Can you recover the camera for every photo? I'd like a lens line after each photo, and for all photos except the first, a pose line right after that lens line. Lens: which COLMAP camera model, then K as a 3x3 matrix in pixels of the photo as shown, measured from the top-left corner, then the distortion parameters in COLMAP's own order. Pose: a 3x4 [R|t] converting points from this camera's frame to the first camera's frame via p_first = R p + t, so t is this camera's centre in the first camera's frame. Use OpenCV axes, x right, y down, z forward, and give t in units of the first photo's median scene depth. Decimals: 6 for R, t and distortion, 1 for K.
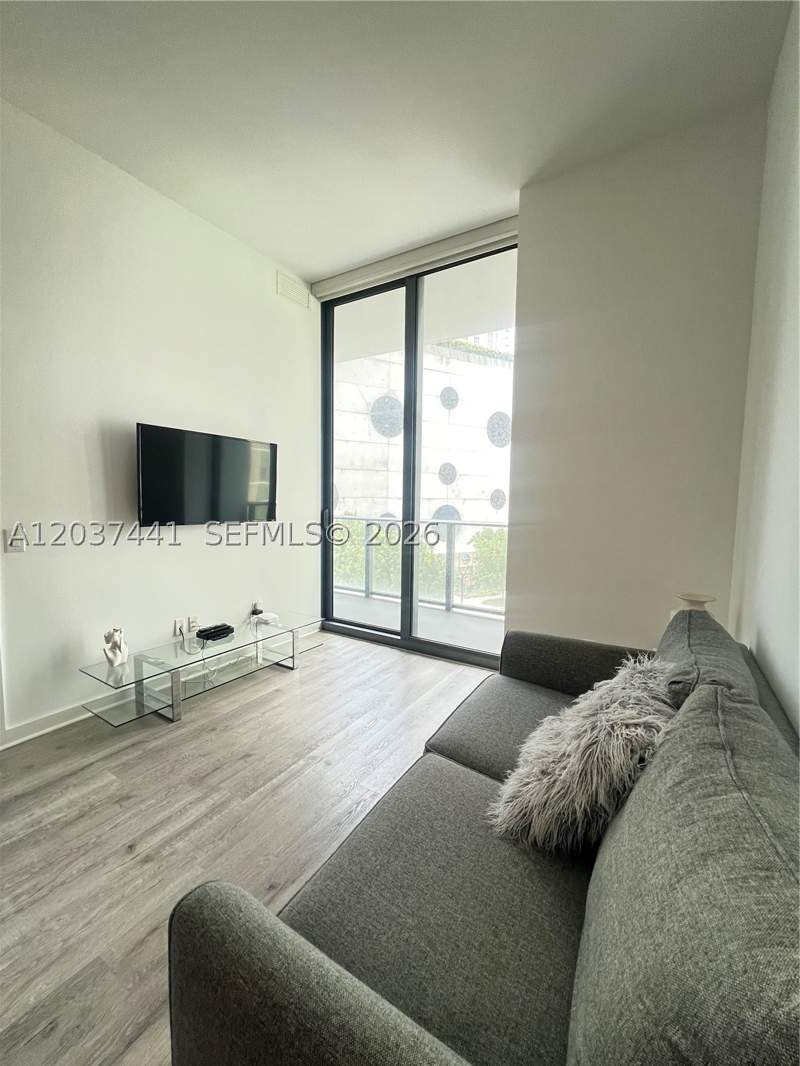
lens RADIAL K [[427.0, 0, 397.6], [0, 427.0, 533.6], [0, 0, 1]] dist [-0.000350, -0.000015]
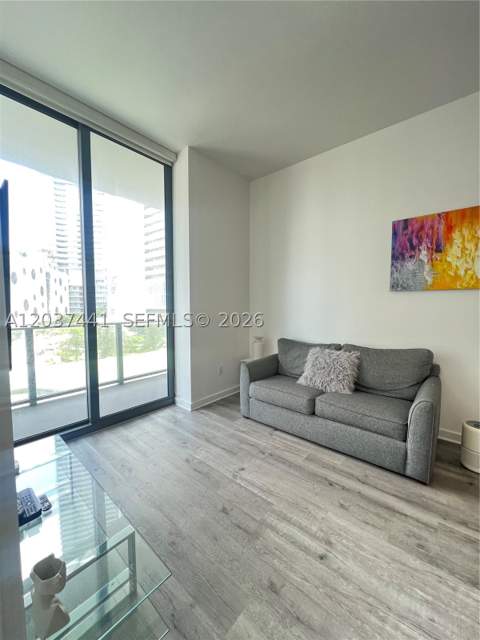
lens RADIAL K [[254.6, 0, 239.3], [0, 254.6, 320.2], [0, 0, 1]] dist [-0.001052, 0.000451]
pose [[0.146961, -0.073223, 0.986428, -1.374267], [0.083346, 0.994626, 0.061414, -0.119917], [-0.985625, 0.073190, 0.152274, 1.032758]]
